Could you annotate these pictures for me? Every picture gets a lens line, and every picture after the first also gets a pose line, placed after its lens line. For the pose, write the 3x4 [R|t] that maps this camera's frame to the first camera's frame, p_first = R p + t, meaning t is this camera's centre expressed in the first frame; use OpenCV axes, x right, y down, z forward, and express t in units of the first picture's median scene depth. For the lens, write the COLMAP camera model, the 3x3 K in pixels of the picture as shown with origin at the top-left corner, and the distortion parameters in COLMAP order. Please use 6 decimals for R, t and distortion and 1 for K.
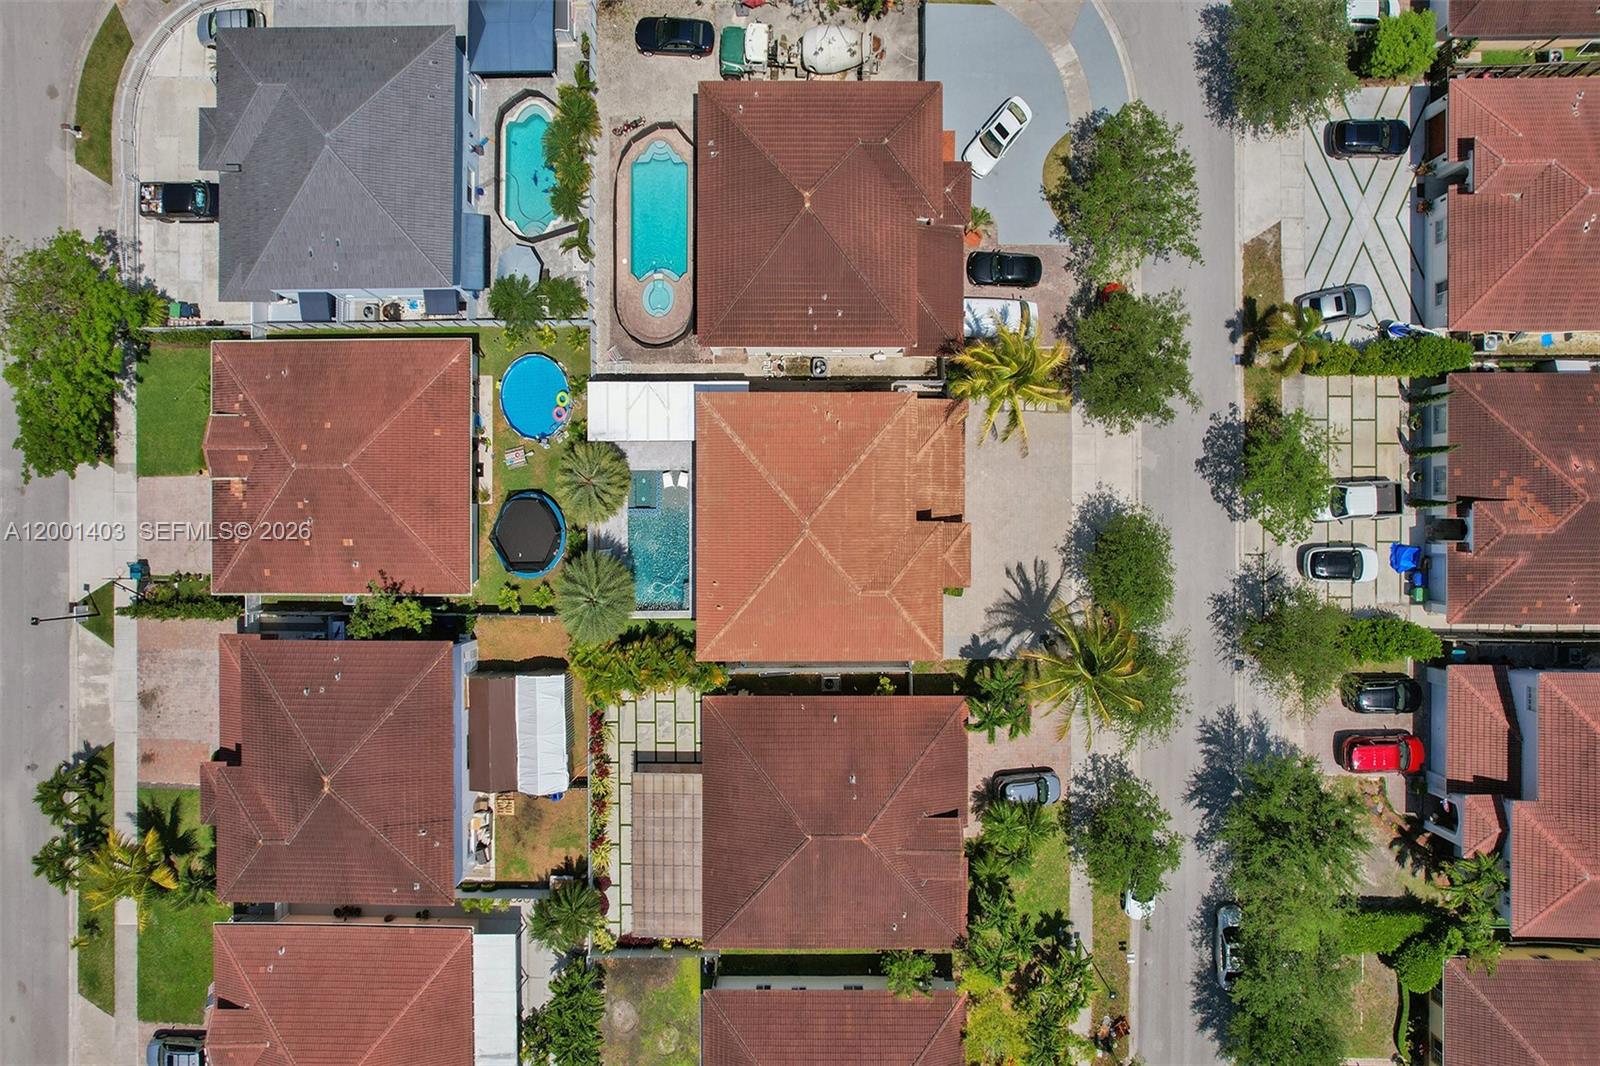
lens RADIAL K [[1010.8, 0, 795.3], [0, 1010.8, 540.8], [0, 0, 1]] dist [-0.057257, 0.032248]
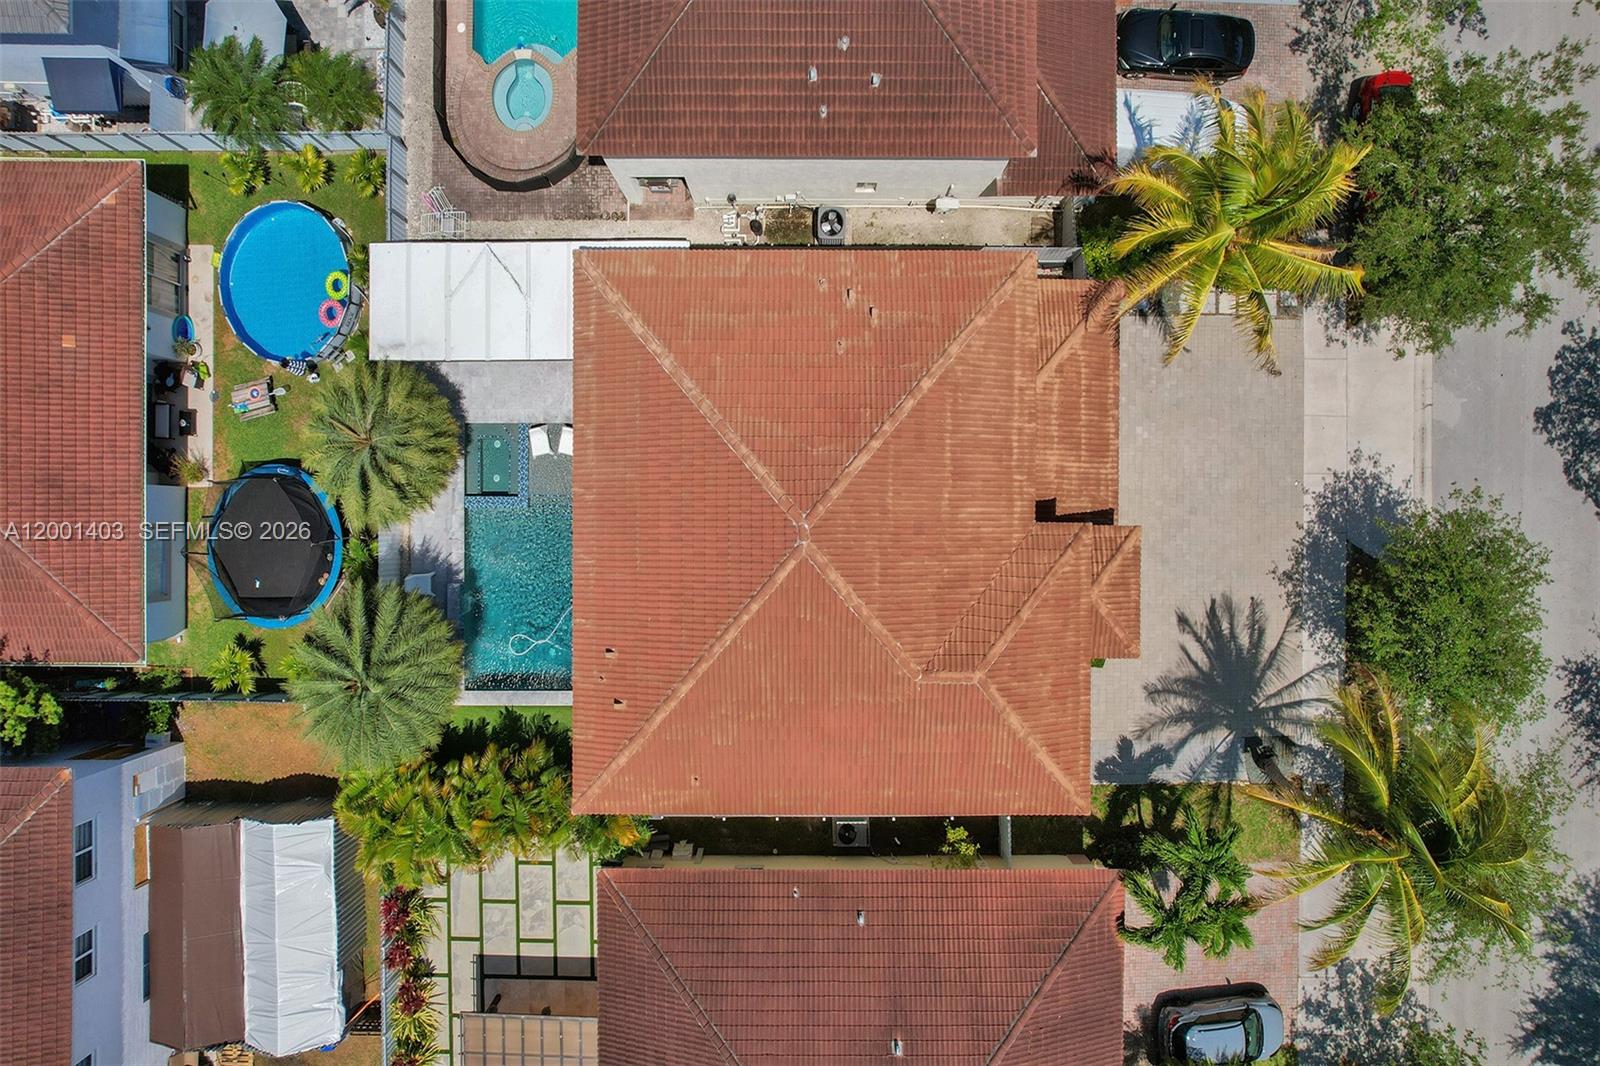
lens RADIAL K [[1010.8, 0, 805.6], [0, 1010.8, 532.2], [0, 0, 1]] dist [-0.057257, 0.032248]
pose [[0.999947, 0.002993, 0.009806, 0.006575], [-0.002893, 0.999943, -0.010264, -0.008571], [-0.009836, 0.010236, 0.999899, 0.482146]]
